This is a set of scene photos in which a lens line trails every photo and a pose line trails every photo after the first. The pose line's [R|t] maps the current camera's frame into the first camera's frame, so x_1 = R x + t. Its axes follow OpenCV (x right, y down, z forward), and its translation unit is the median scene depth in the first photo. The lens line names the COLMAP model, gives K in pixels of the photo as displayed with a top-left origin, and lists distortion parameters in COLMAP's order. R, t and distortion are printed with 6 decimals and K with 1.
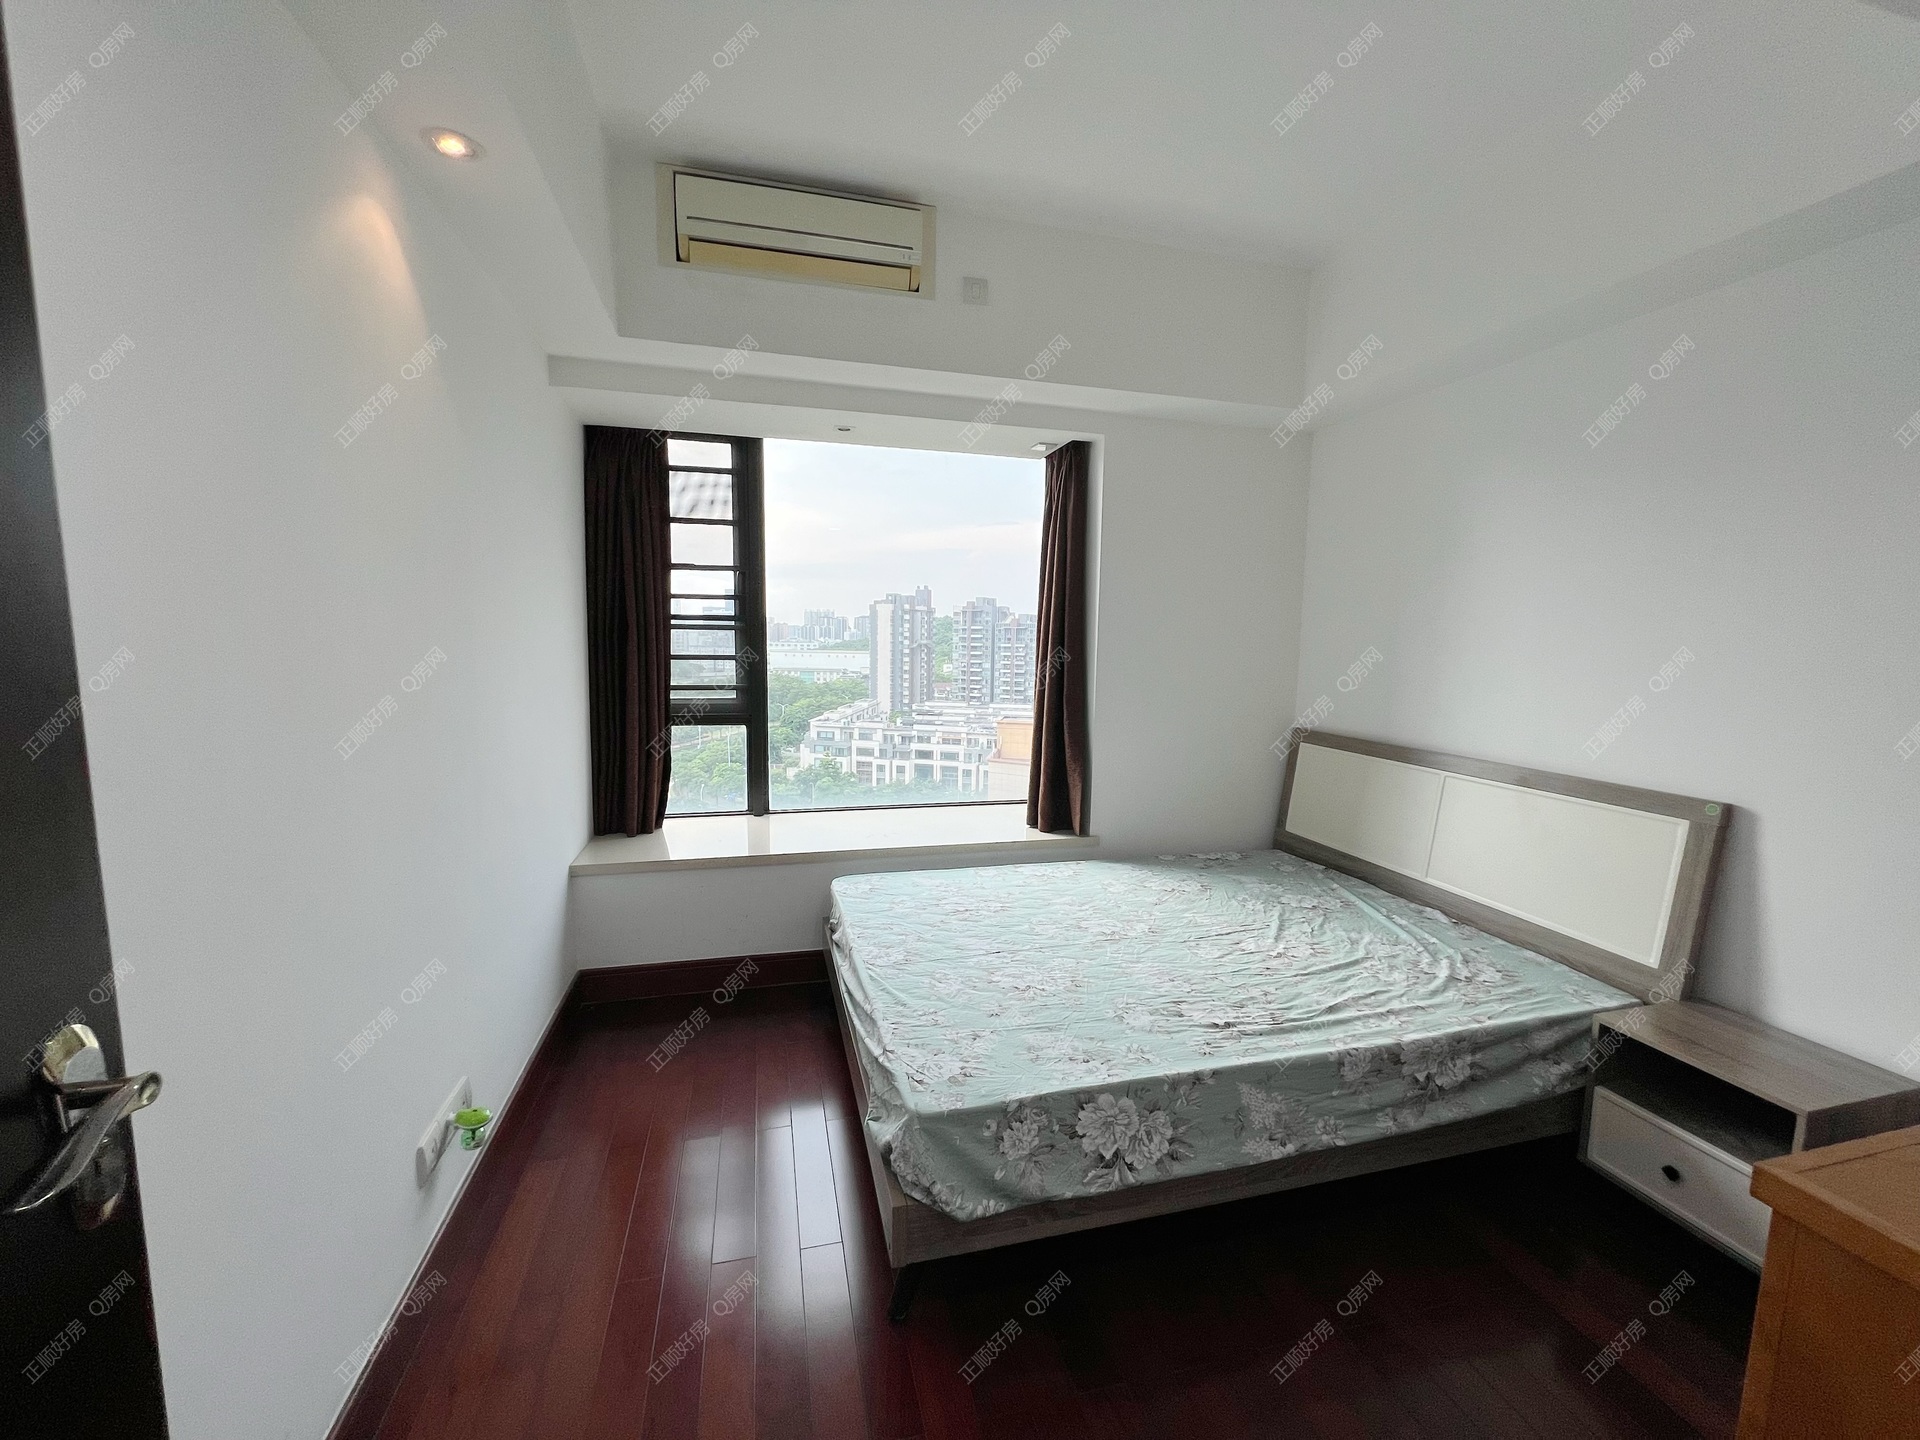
lens RADIAL K [[773.6, 0, 962.1], [0, 773.6, 732.5], [0, 0, 1]] dist [0.000674, 0.000068]
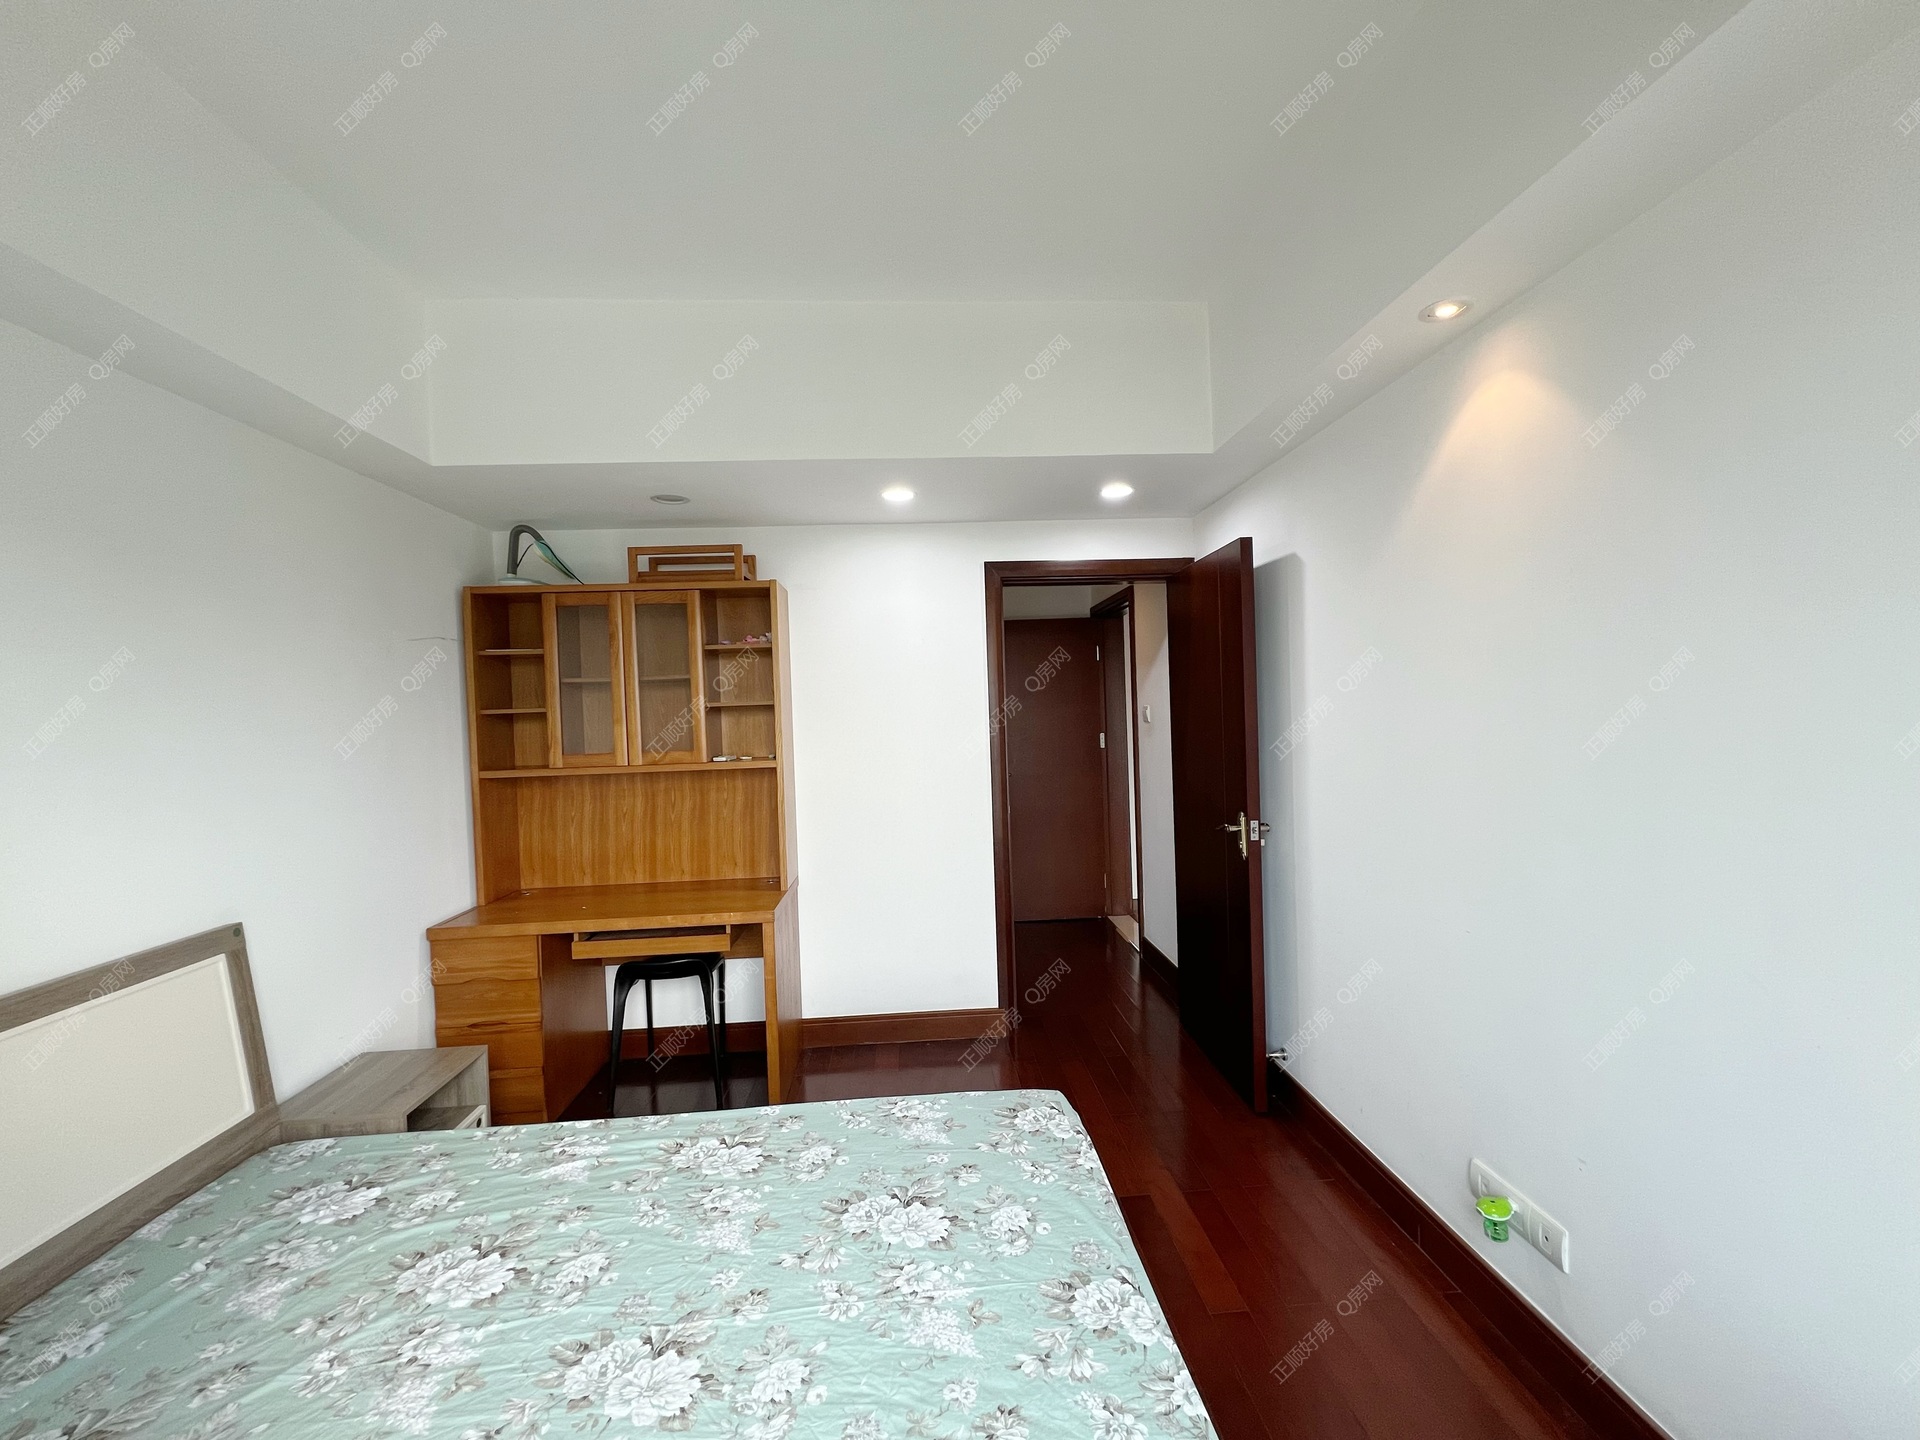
lens RADIAL K [[773.6, 0, 961.2], [0, 773.6, 717.1], [0, 0, 1]] dist [0.000674, 0.000068]
pose [[-0.981980, 0.012261, 0.188586, -0.114635], [0.038773, 0.989736, 0.137547, -0.251156], [-0.184964, 0.142380, -0.972377, 1.620475]]
